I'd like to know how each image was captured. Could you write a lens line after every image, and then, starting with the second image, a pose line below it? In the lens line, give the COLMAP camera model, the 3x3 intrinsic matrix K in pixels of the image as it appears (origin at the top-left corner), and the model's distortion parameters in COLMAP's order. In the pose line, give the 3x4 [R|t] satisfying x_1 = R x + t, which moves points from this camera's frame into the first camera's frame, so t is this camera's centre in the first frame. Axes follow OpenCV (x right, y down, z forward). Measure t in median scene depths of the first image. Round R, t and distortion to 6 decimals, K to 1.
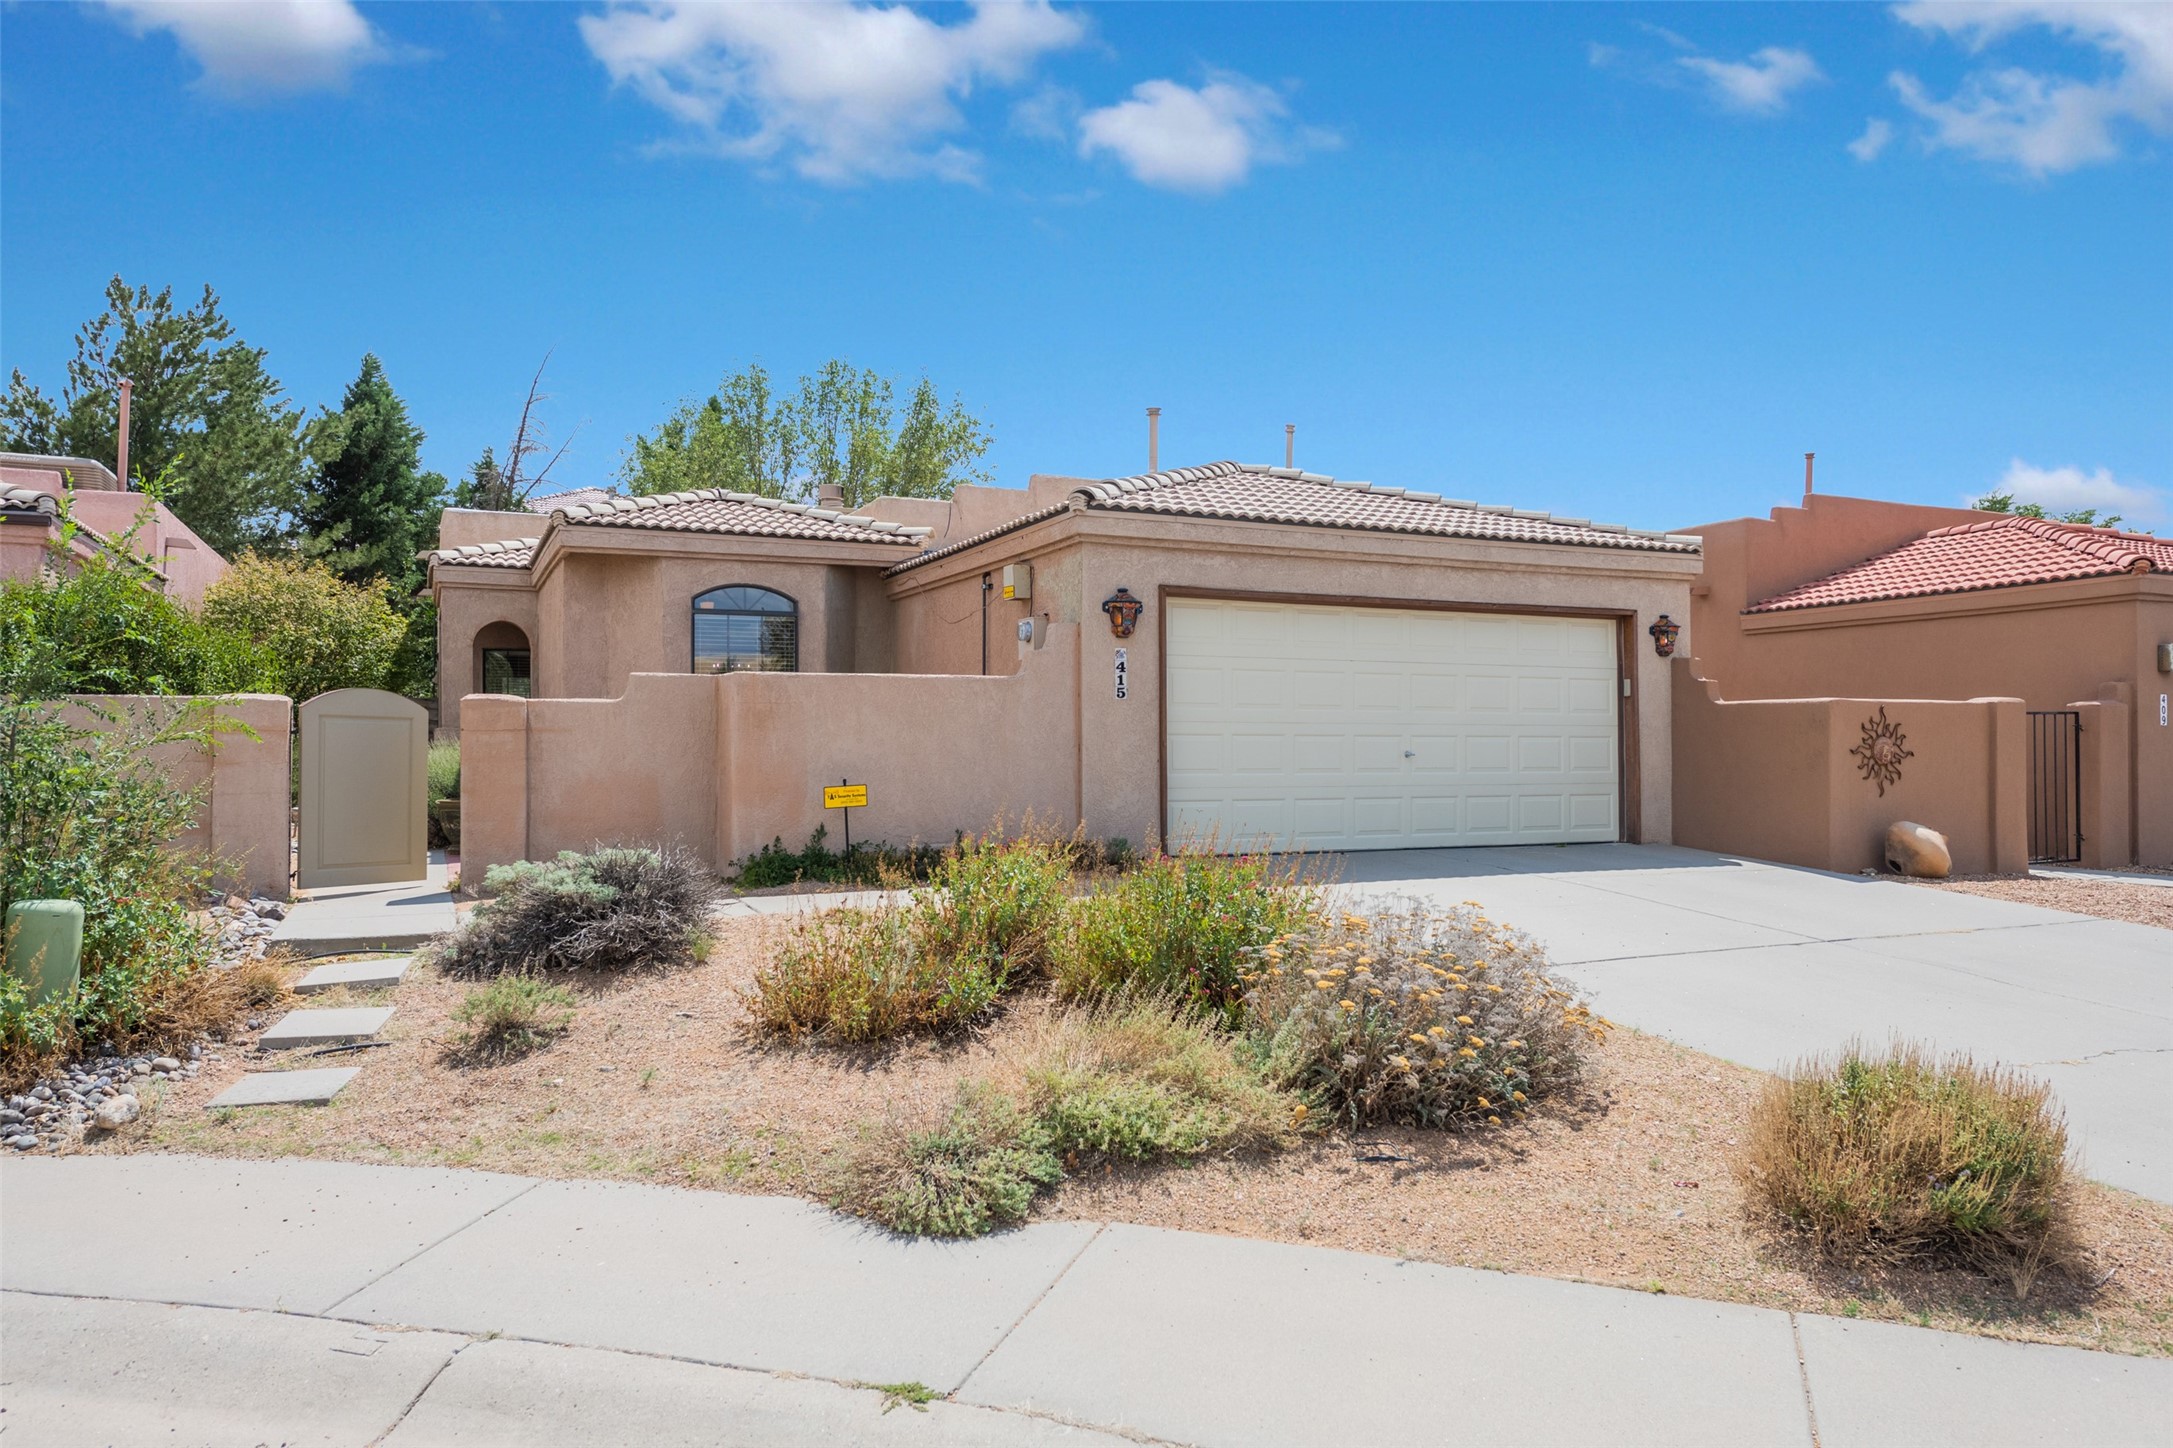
lens RADIAL K [[1435.1, 0, 1093.9], [0, 1435.1, 720.5], [0, 0, 1]] dist [0.021889, -0.001201]
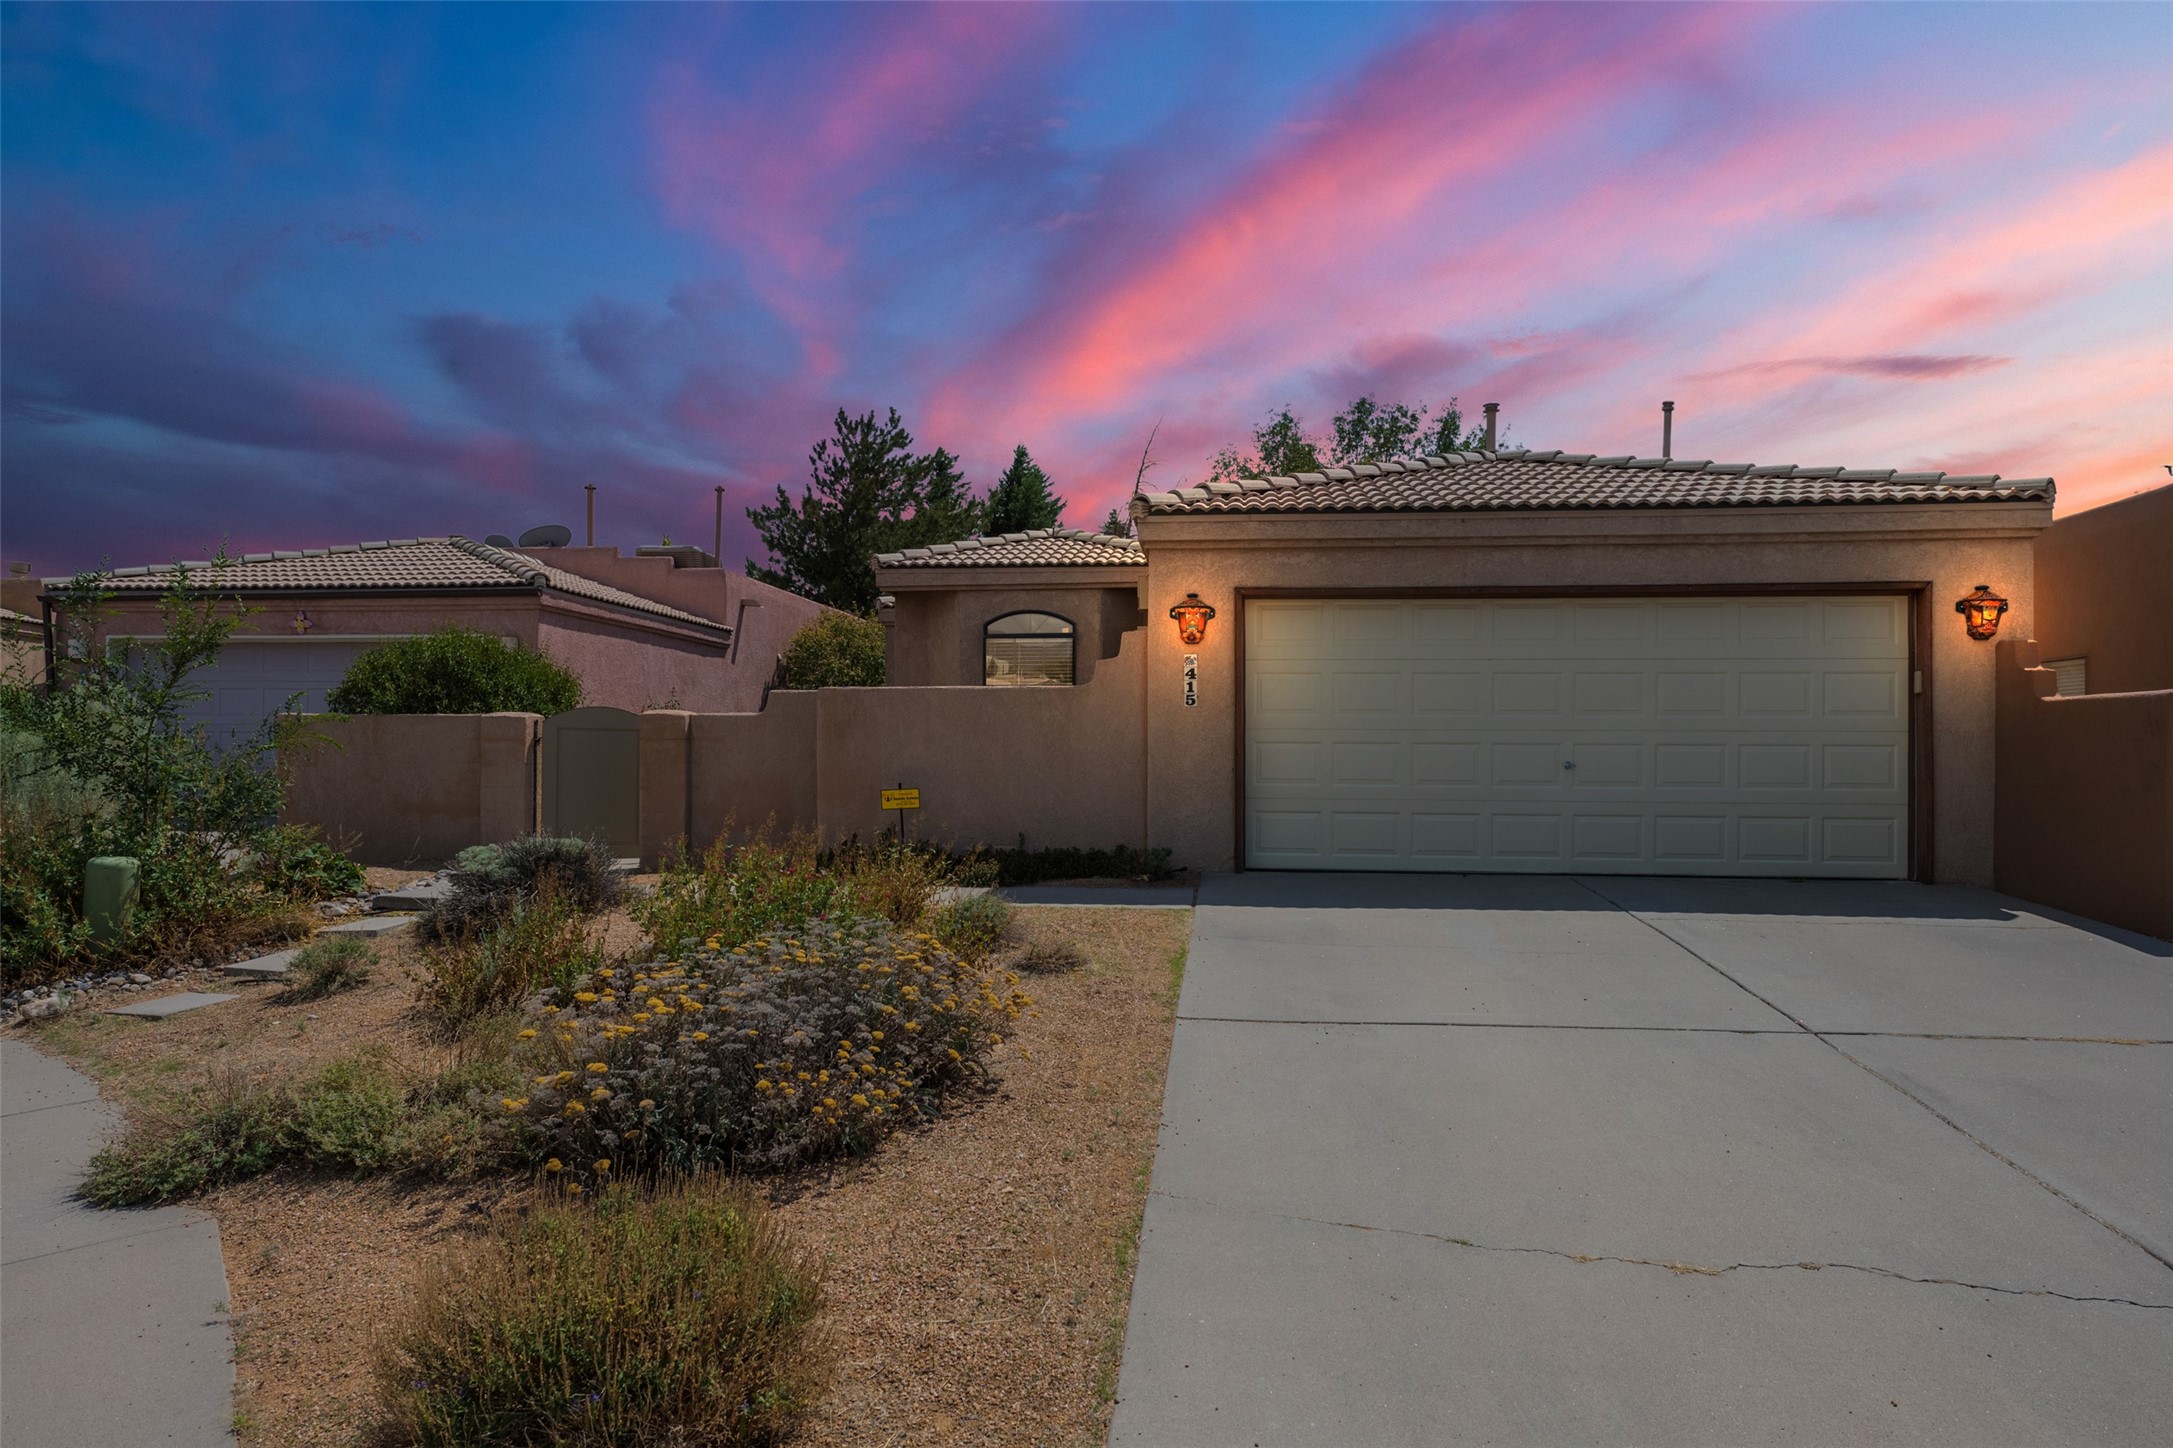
lens RADIAL K [[1264.1, 0, 1091.6], [0, 1264.1, 770.6], [0, 0, 1]] dist [0.012950, -0.001401]
pose [[0.864054, 0.010734, -0.503285, 0.329940], [0.004775, 0.999553, 0.029515, 0.002508], [0.503377, -0.027906, 0.863616, 0.179459]]
